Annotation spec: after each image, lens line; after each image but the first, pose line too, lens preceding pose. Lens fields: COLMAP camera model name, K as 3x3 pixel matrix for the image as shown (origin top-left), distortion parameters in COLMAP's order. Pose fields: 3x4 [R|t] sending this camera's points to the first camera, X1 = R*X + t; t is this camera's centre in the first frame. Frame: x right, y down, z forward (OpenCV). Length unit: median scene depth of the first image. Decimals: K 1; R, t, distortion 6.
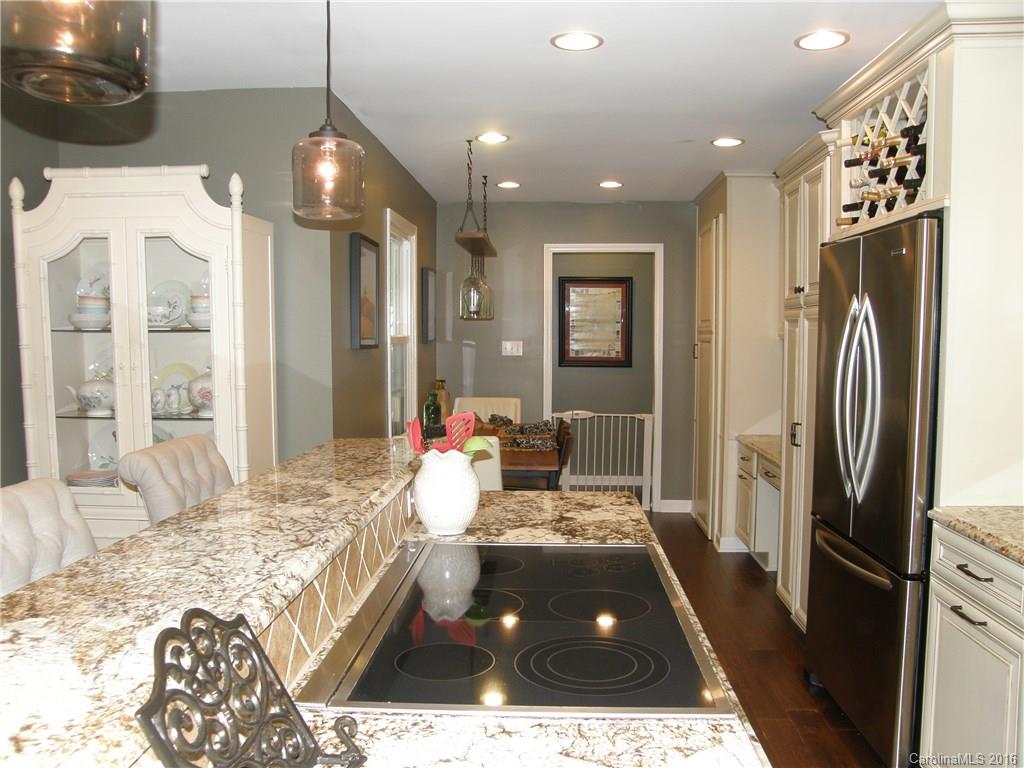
lens RADIAL K [[849.9, 0, 508.4], [0, 849.9, 420.0], [0, 0, 1]] dist [-0.155587, 0.146605]
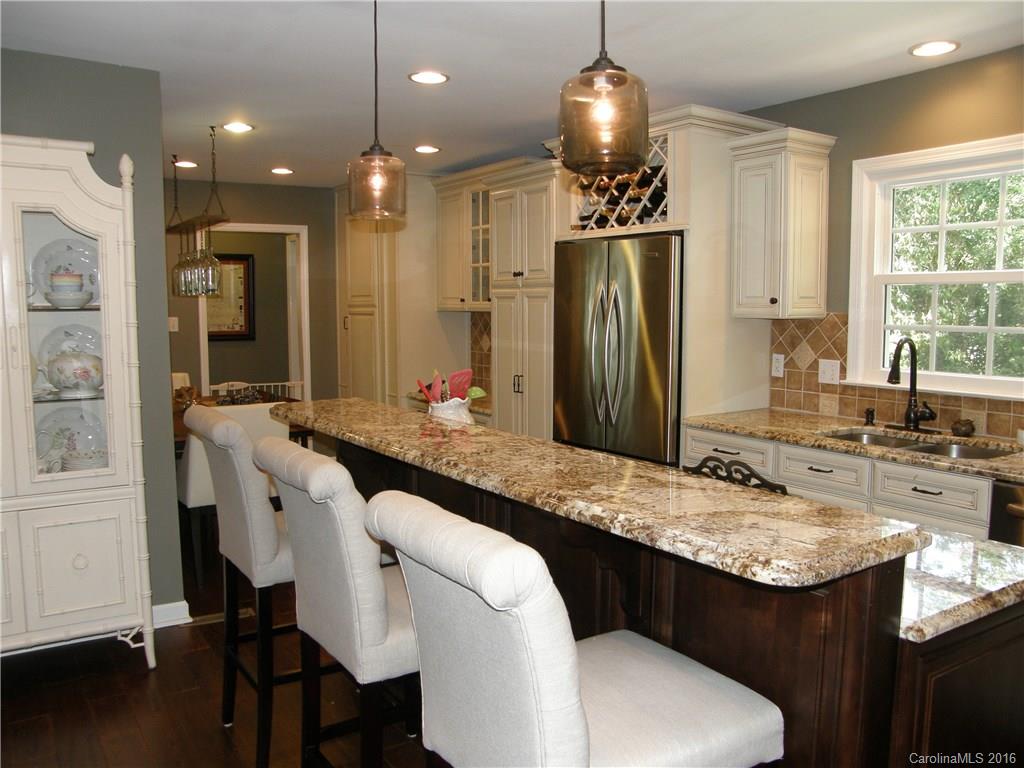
lens RADIAL K [[849.9, 0, 508.4], [0, 849.9, 420.0], [0, 0, 1]] dist [-0.155587, 0.146605]
pose [[0.811447, -0.078118, 0.579182, -0.550051], [0.058634, 0.996908, 0.052311, 0.003525], [-0.581478, -0.008488, 0.813518, -0.097908]]
